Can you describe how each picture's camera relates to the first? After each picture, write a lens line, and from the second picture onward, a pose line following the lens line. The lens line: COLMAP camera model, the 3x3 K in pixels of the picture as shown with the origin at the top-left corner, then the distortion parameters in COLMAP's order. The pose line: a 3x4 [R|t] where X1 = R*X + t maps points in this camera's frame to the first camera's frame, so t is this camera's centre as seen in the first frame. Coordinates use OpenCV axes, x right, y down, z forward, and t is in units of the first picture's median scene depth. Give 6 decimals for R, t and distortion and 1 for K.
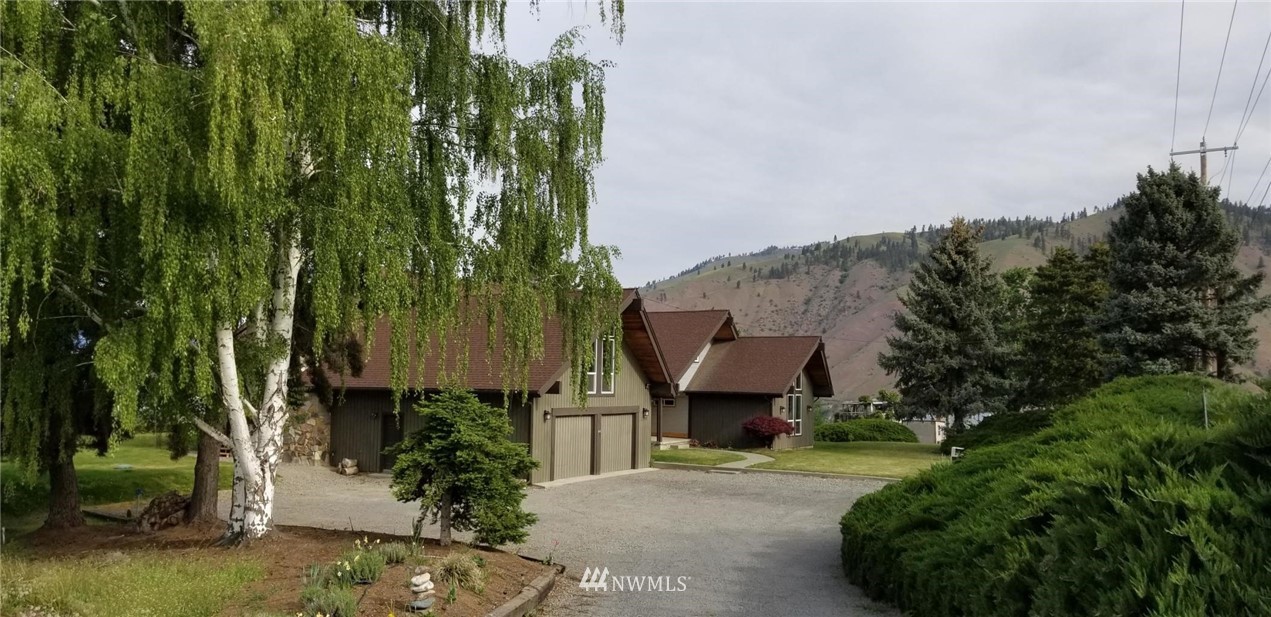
lens RADIAL K [[1020.4, 0, 635.5], [0, 1020.4, 308.5], [0, 0, 1]] dist [0.078767, -0.191517]
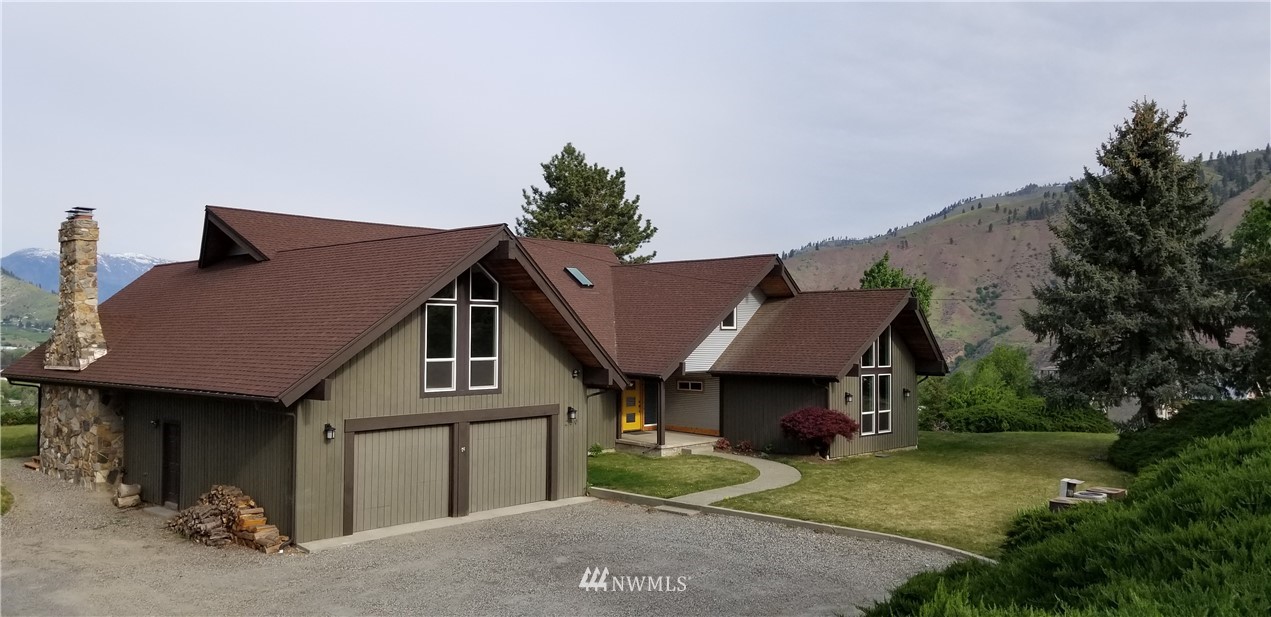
lens RADIAL K [[1020.4, 0, 635.5], [0, 1020.4, 308.5], [0, 0, 1]] dist [0.078767, -0.191517]
pose [[0.970134, -0.020974, -0.241661, 0.161560], [0.031917, 0.998630, 0.041454, 0.006243], [0.240461, -0.047929, 0.969475, 0.289138]]
